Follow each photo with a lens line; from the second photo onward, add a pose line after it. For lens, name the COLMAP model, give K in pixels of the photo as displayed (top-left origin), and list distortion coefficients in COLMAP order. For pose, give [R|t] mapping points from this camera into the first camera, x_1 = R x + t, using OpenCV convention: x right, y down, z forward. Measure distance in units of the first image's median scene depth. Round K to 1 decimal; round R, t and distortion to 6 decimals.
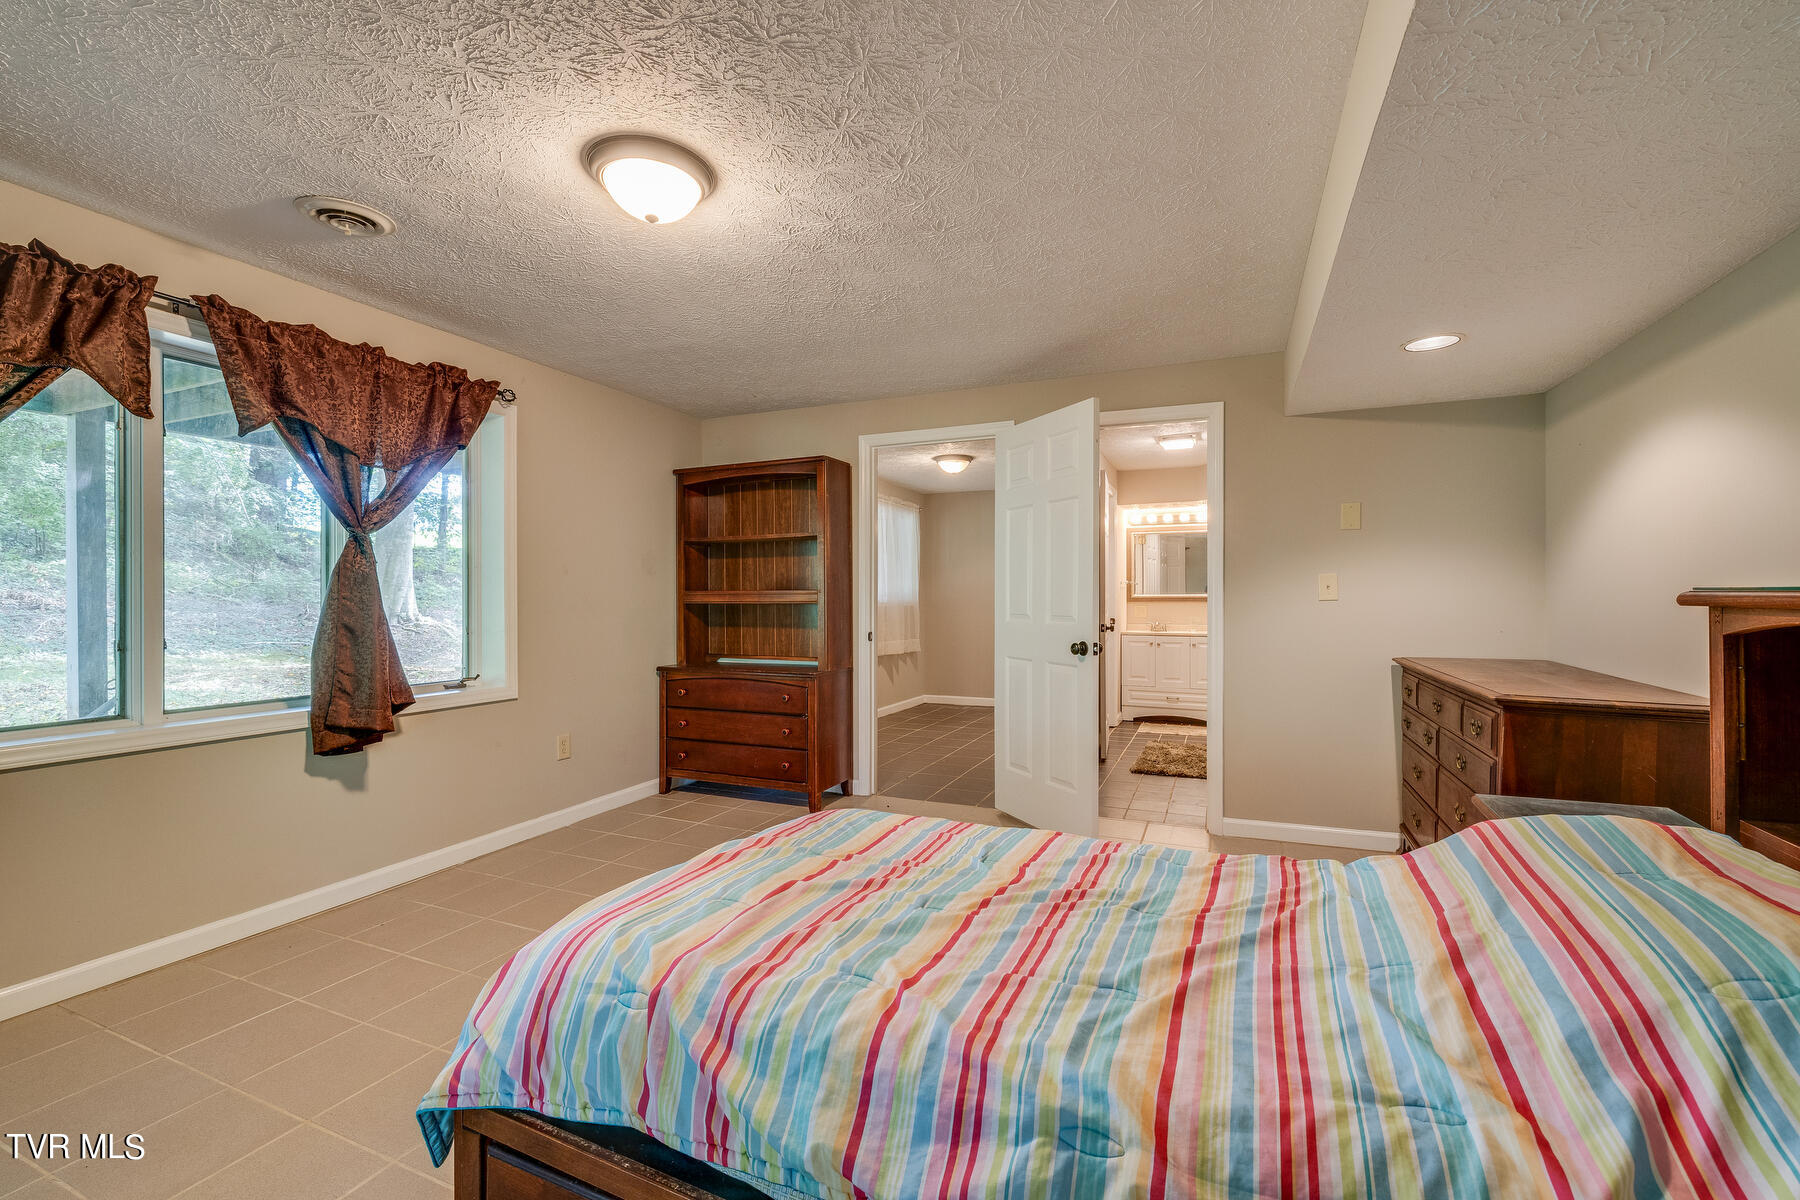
lens RADIAL K [[758.1, 0, 903.7], [0, 758.1, 593.5], [0, 0, 1]] dist [0.002083, 0.000060]
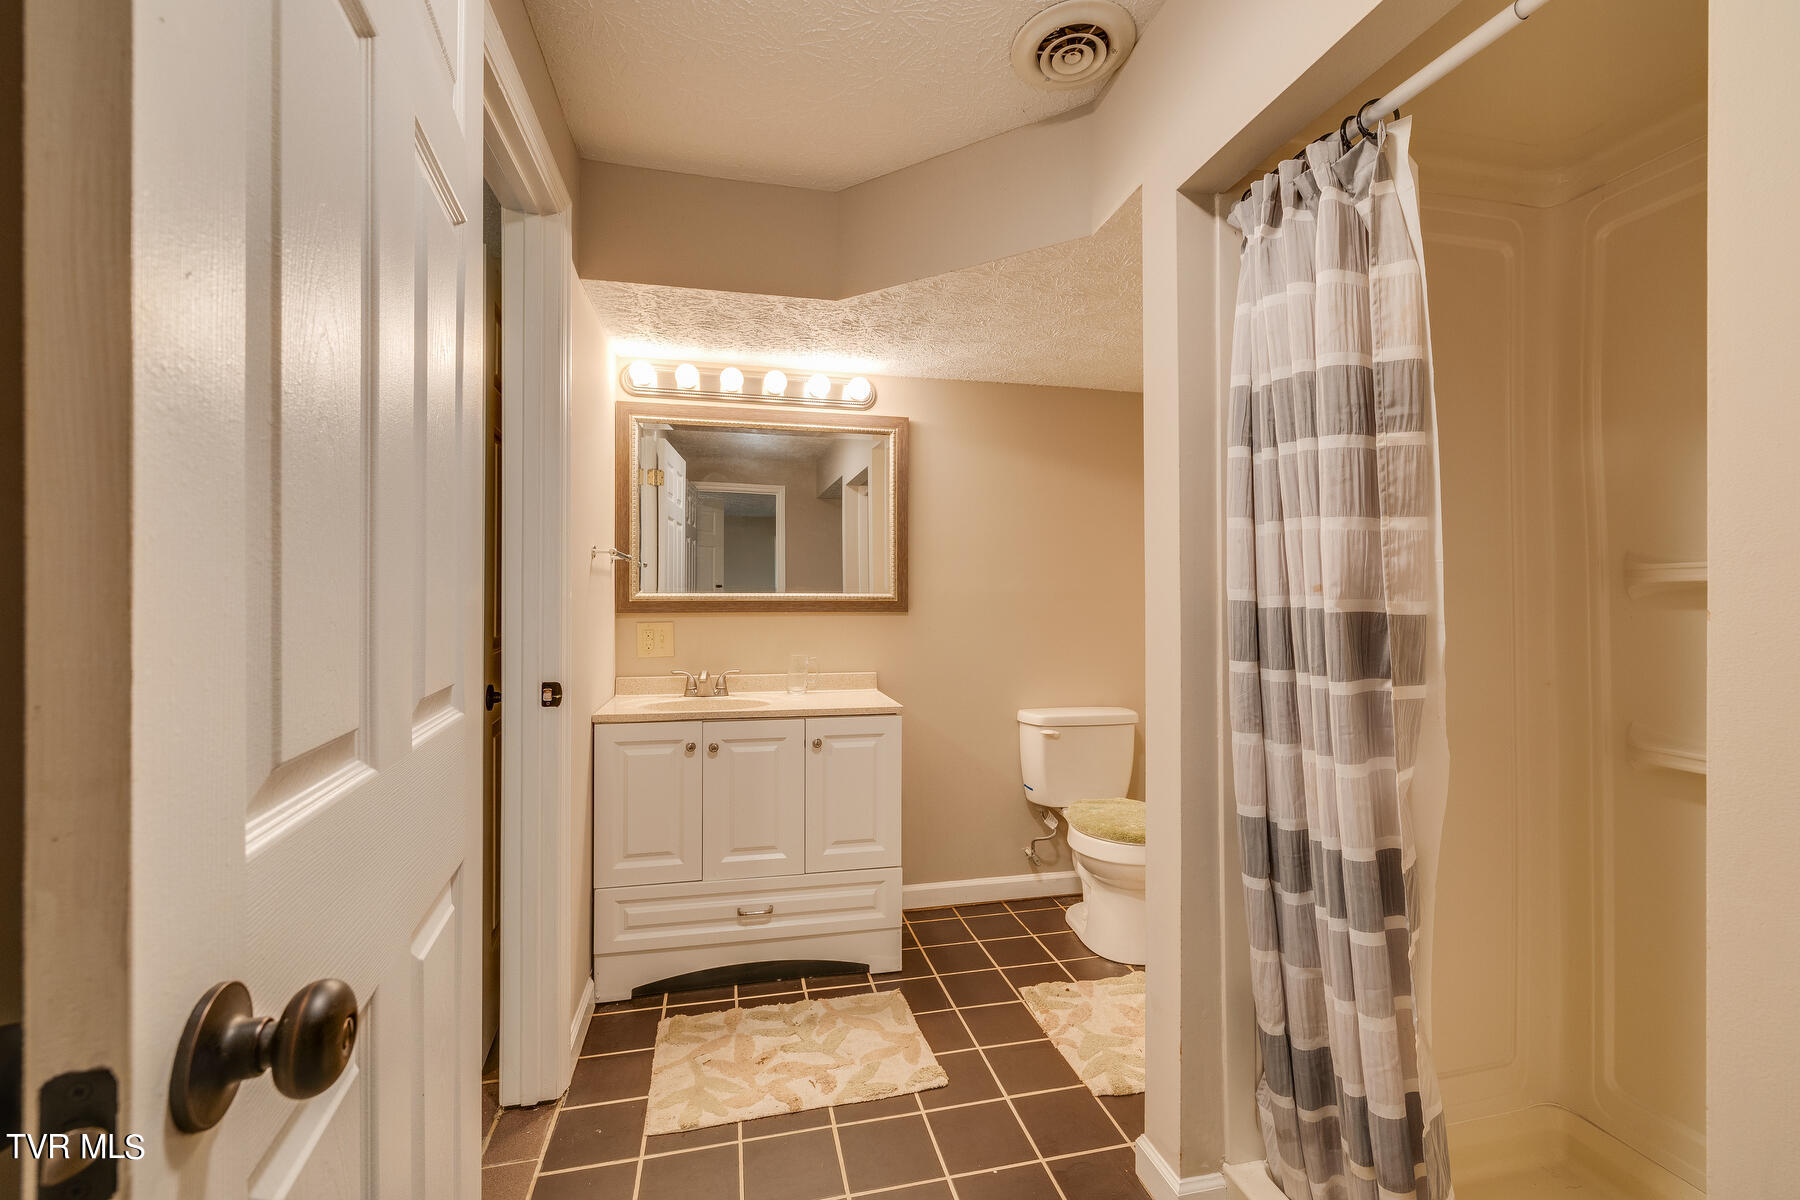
lens RADIAL K [[758.1, 0, 903.7], [0, 758.1, 593.5], [0, 0, 1]] dist [0.002083, 0.000060]
pose [[0.810589, 0.000935, 0.585614, 0.203920], [-0.003846, 0.999986, 0.003726, 0.000533], [-0.585603, -0.005273, 0.810581, 0.660581]]
